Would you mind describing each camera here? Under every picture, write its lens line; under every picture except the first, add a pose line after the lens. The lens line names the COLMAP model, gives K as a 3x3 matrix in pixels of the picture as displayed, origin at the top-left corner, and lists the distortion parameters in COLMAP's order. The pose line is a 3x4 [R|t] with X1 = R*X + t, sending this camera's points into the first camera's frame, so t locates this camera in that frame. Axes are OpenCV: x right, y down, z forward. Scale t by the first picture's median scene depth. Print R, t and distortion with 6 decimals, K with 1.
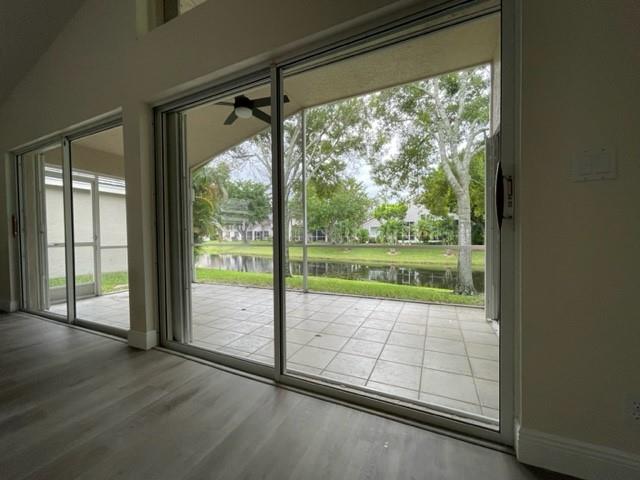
lens RADIAL K [[259.2, 0, 317.0], [0, 259.2, 241.4], [0, 0, 1]] dist [-0.002861, 0.000634]
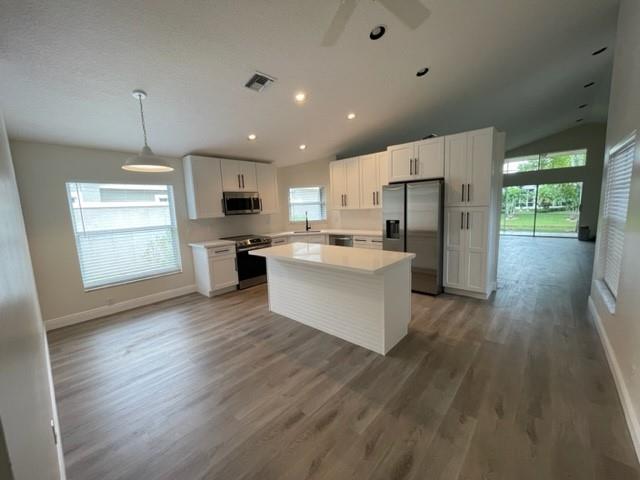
lens RADIAL K [[259.2, 0, 319.2], [0, 259.2, 241.7], [0, 0, 1]] dist [-0.002861, 0.000634]
pose [[0.951386, 0.018761, -0.307430, -0.134889], [0.020127, 0.992223, 0.122835, -0.010354], [0.307344, -0.123051, 0.943609, -0.295665]]
